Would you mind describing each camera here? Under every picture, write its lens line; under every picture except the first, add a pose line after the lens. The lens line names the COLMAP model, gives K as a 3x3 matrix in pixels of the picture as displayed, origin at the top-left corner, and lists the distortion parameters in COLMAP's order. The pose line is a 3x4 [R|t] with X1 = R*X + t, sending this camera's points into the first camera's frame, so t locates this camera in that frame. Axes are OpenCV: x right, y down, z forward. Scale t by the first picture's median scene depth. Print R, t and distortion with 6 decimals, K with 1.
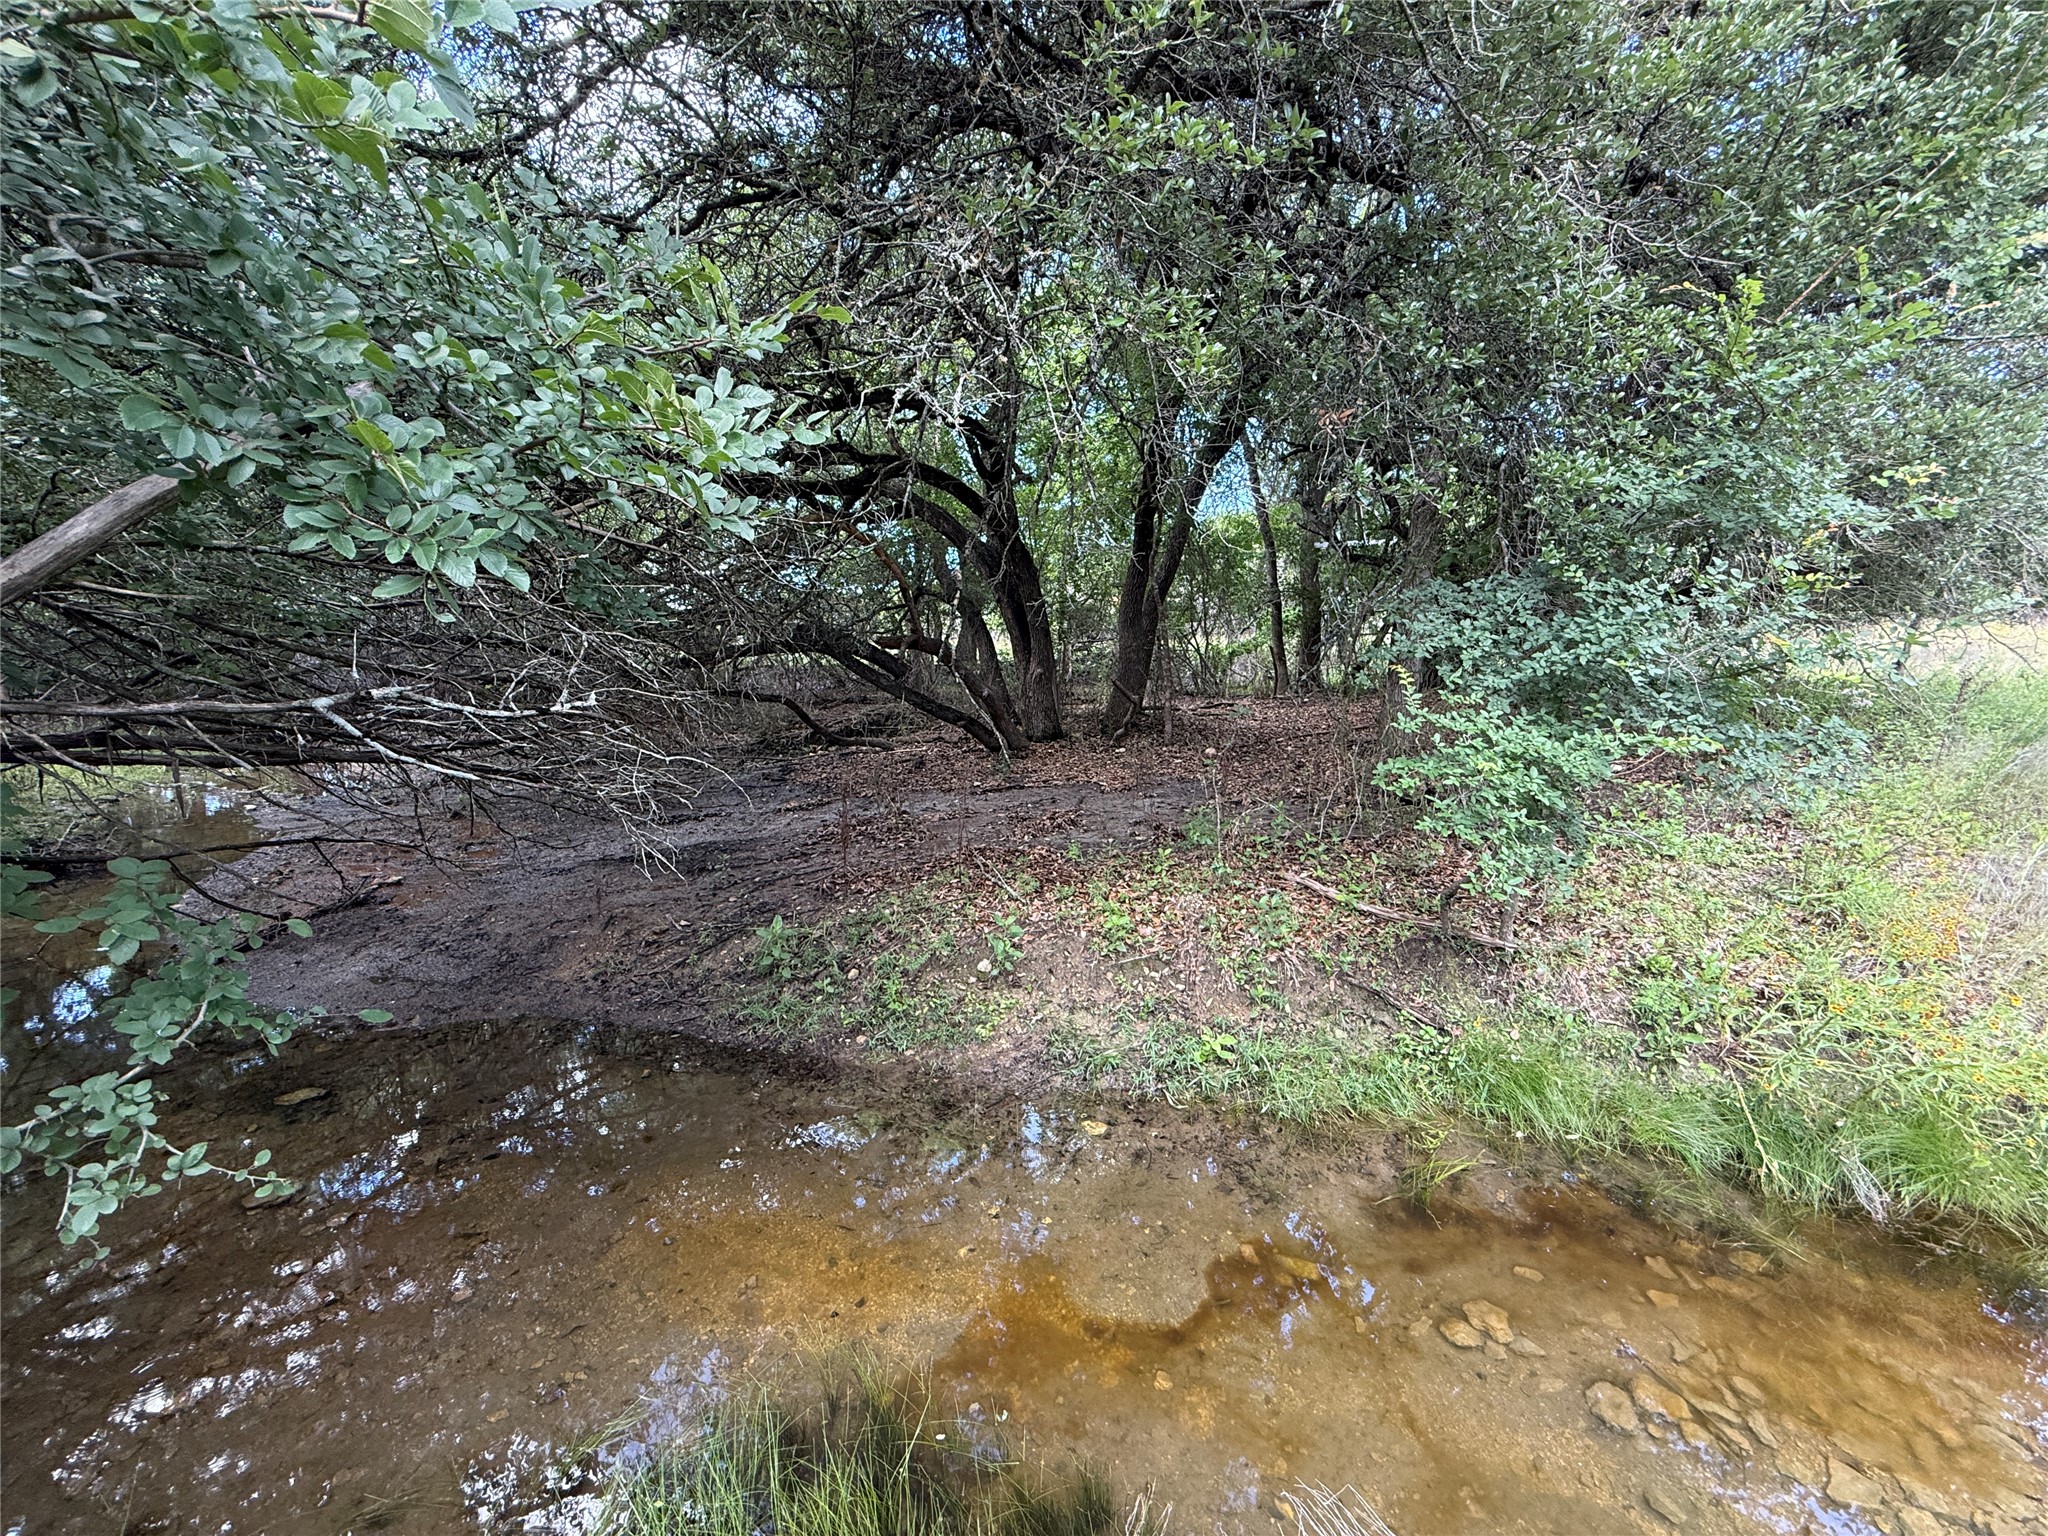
lens RADIAL K [[817.2, 0, 1028.3], [0, 817.2, 771.2], [0, 0, 1]] dist [0.000273, -0.000140]
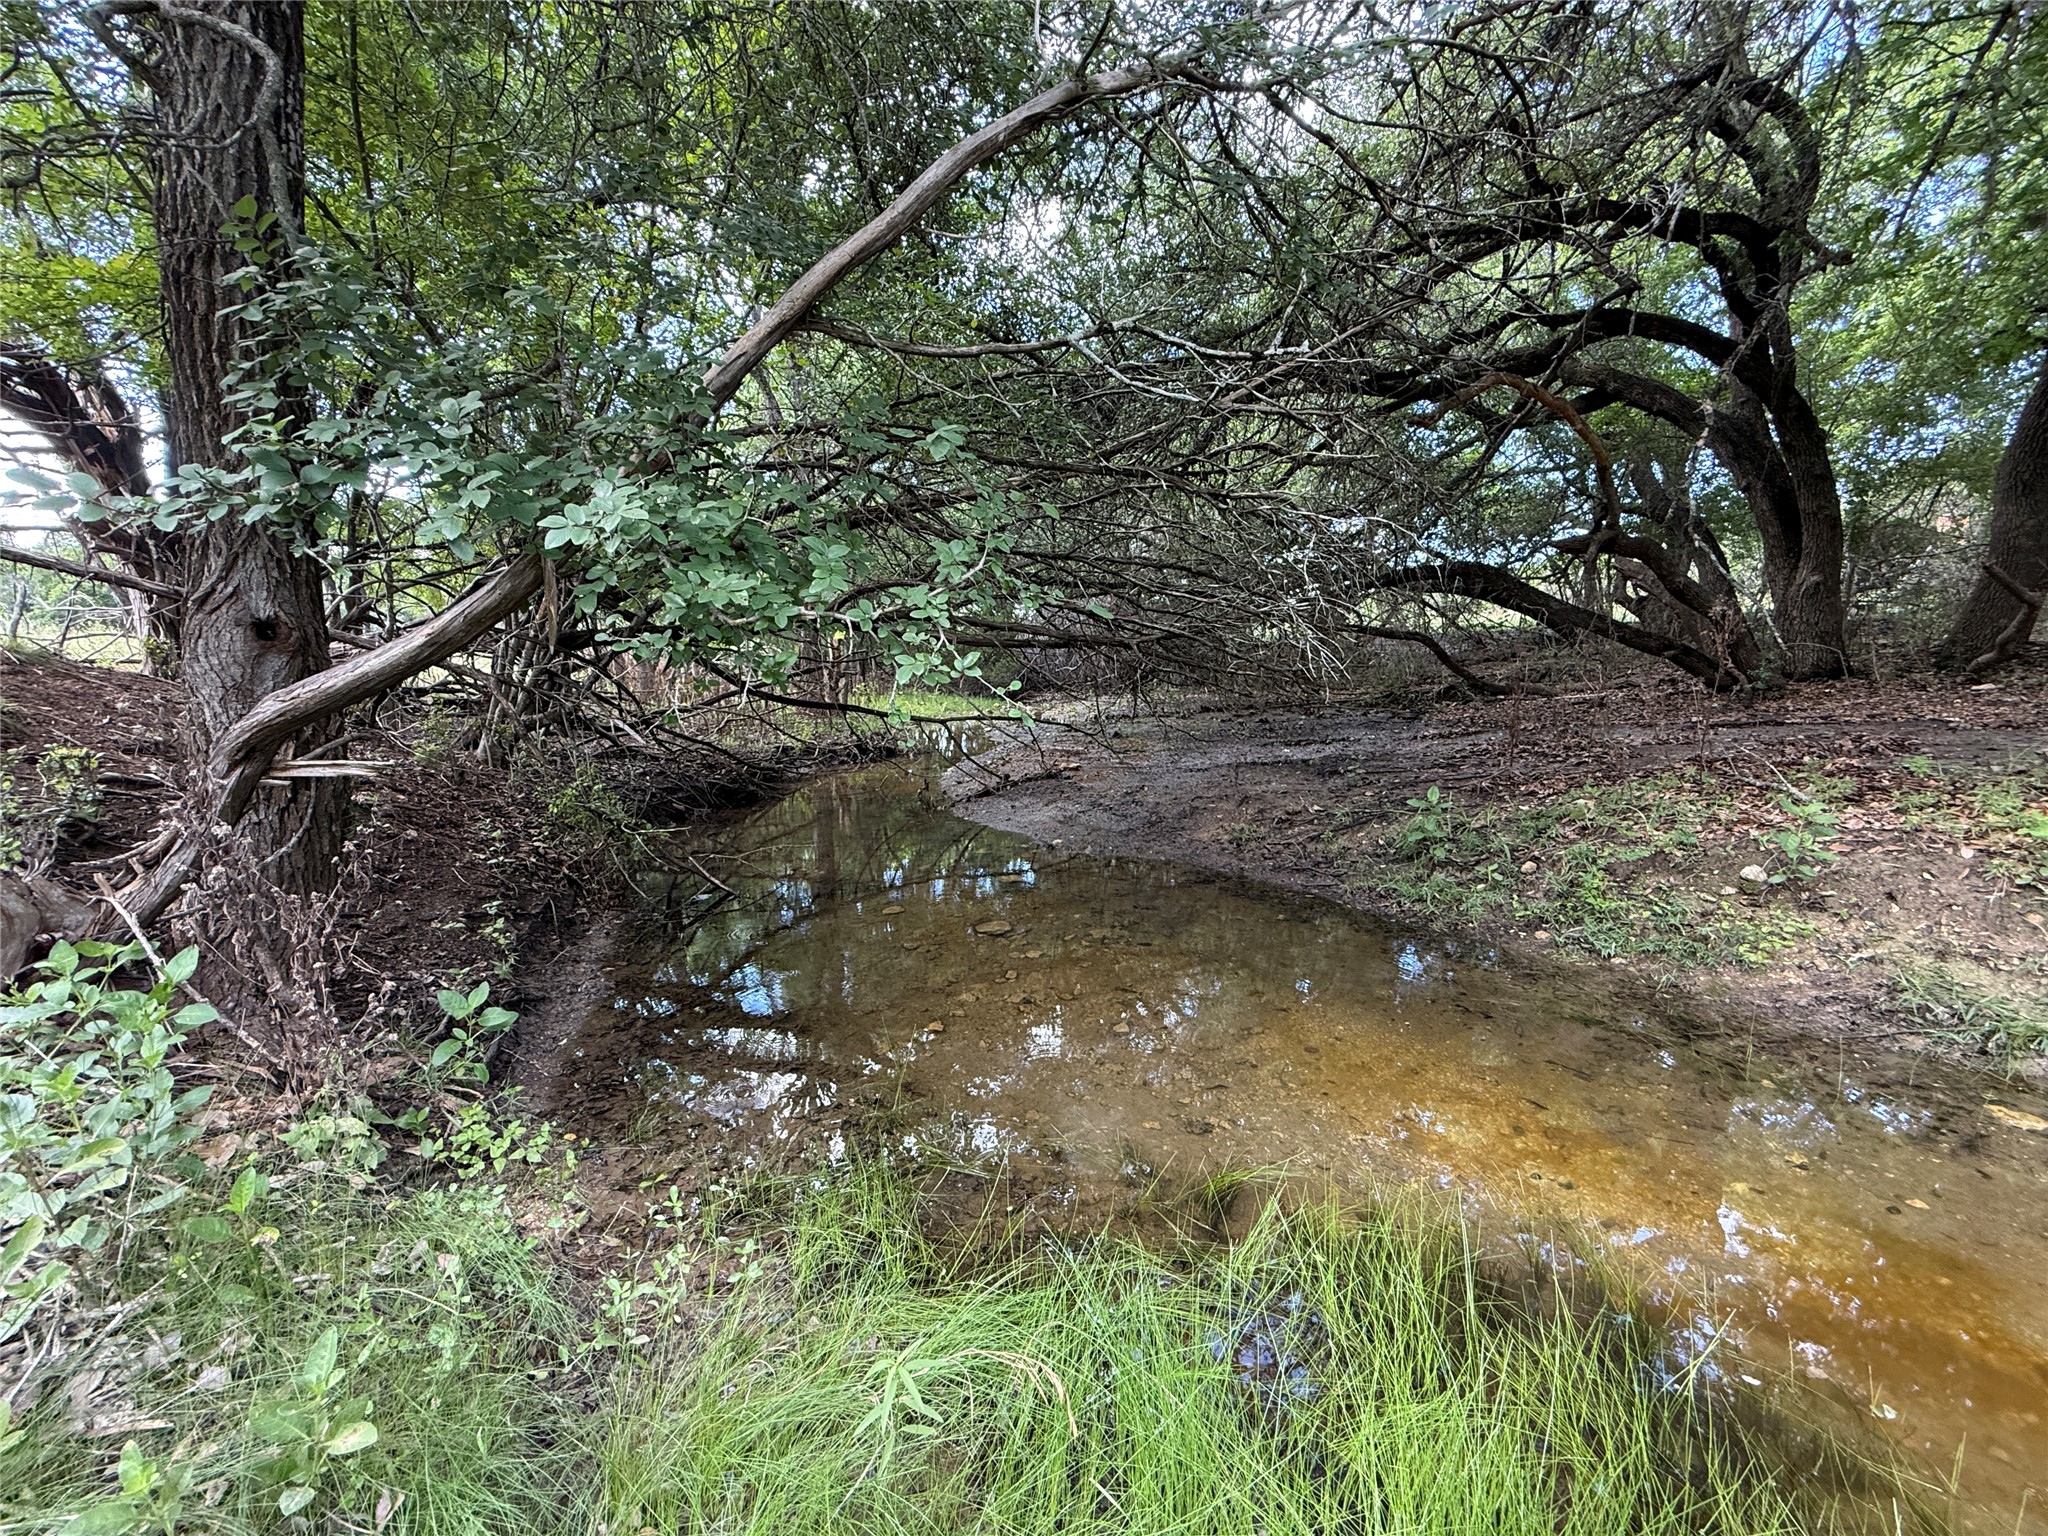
lens RADIAL K [[817.2, 0, 1028.3], [0, 817.2, 771.2], [0, 0, 1]] dist [0.000273, -0.000140]
pose [[0.758170, 0.064735, -0.648836, -0.074354], [-0.073911, 0.997179, 0.013124, 0.184829], [0.647855, 0.038006, 0.760815, 0.069721]]
